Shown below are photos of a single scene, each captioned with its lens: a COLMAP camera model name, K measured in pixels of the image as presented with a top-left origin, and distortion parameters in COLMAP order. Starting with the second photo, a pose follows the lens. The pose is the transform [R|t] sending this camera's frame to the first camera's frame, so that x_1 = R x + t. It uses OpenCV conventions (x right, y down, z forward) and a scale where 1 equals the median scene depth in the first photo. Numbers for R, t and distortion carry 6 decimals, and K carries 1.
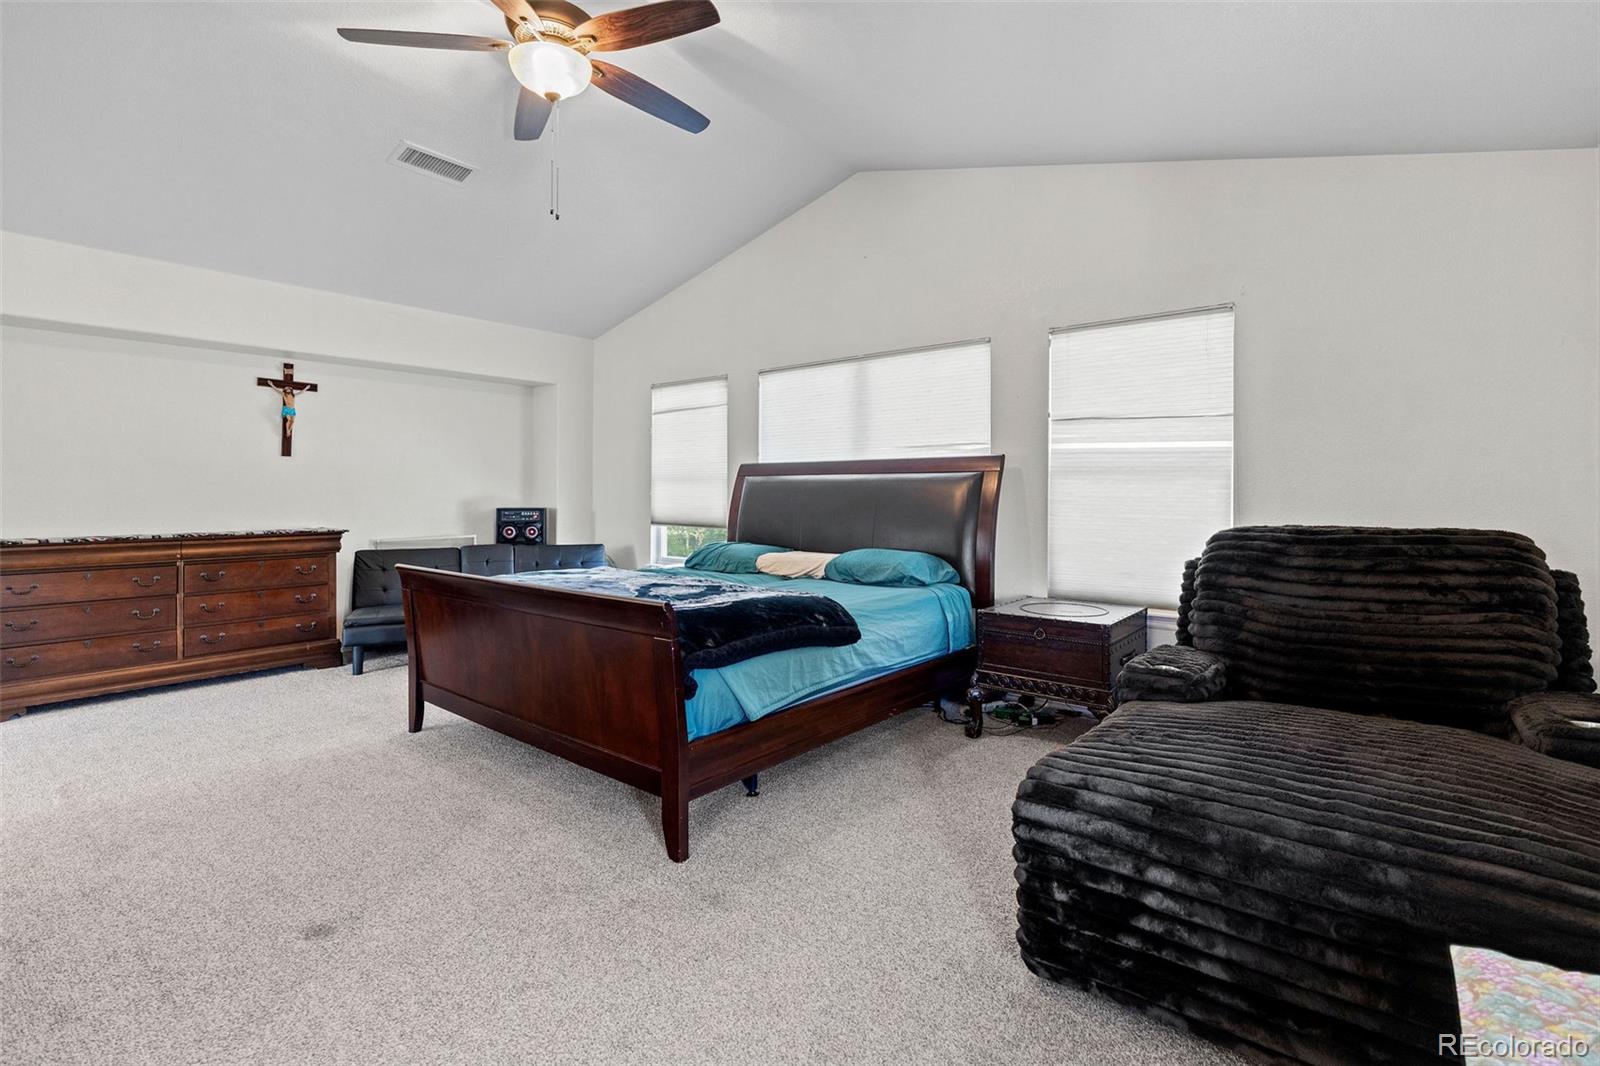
lens RADIAL K [[732.9, 0, 795.8], [0, 732.9, 518.6], [0, 0, 1]] dist [0.009446, -0.001911]
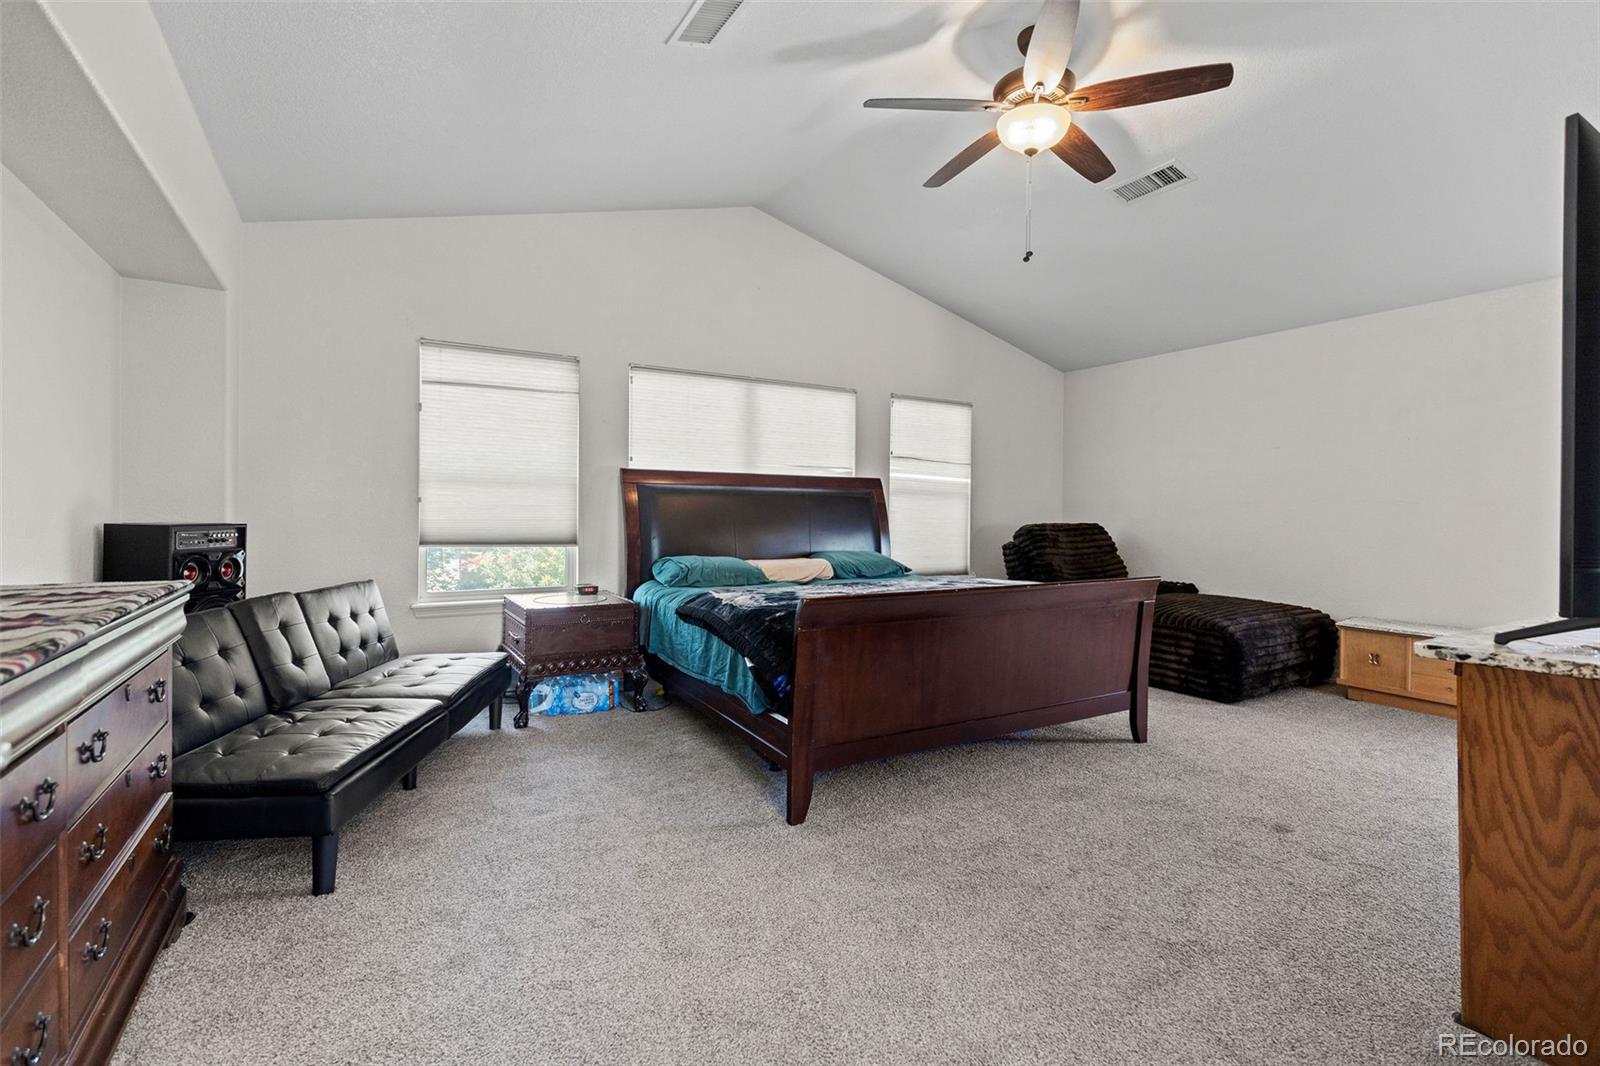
lens RADIAL K [[732.9, 0, 796.4], [0, 732.9, 530.0], [0, 0, 1]] dist [0.009446, -0.001911]
pose [[0.345997, -0.010360, 0.938178, -0.918510], [0.030087, 0.999547, -0.000058, 0.004923], [-0.937753, 0.028247, 0.346152, 0.573858]]
